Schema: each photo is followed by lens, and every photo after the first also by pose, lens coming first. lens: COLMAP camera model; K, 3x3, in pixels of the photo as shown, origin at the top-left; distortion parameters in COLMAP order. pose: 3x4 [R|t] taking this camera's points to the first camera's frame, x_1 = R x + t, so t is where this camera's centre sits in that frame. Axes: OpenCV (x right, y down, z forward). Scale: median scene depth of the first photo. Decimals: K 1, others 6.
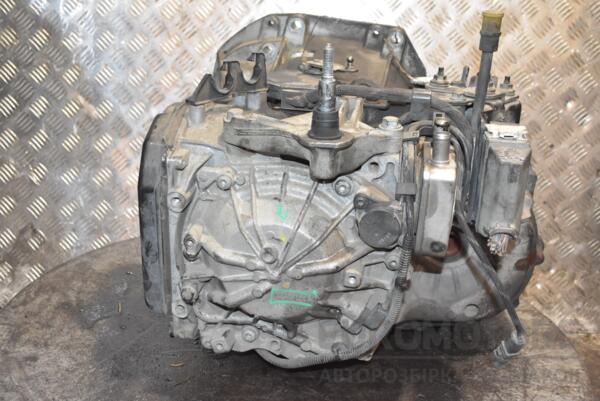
lens RADIAL K [[674.4, 0, 299.1], [0, 674.4, 201.3], [0, 0, 1]] dist [-0.021670, 0.000000]
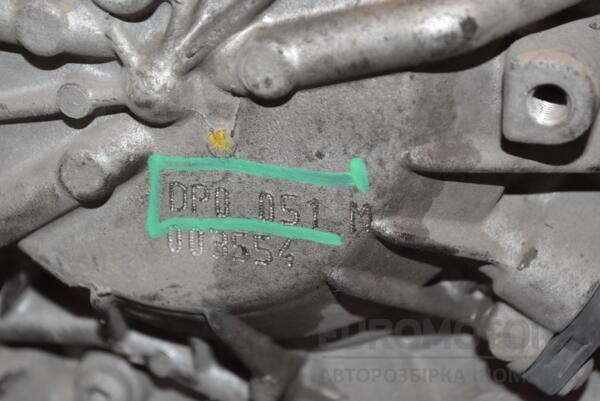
lens RADIAL K [[1393.6, 0, 299.6], [0, 1393.6, 200.2], [0, 0, 1]] dist [0.076698, 0.000000]
pose [[0.994896, 0.010694, -0.100333, 0.009374], [-0.009777, 0.999906, 0.009621, 0.027231], [0.100426, -0.008590, 0.994907, 0.113830]]
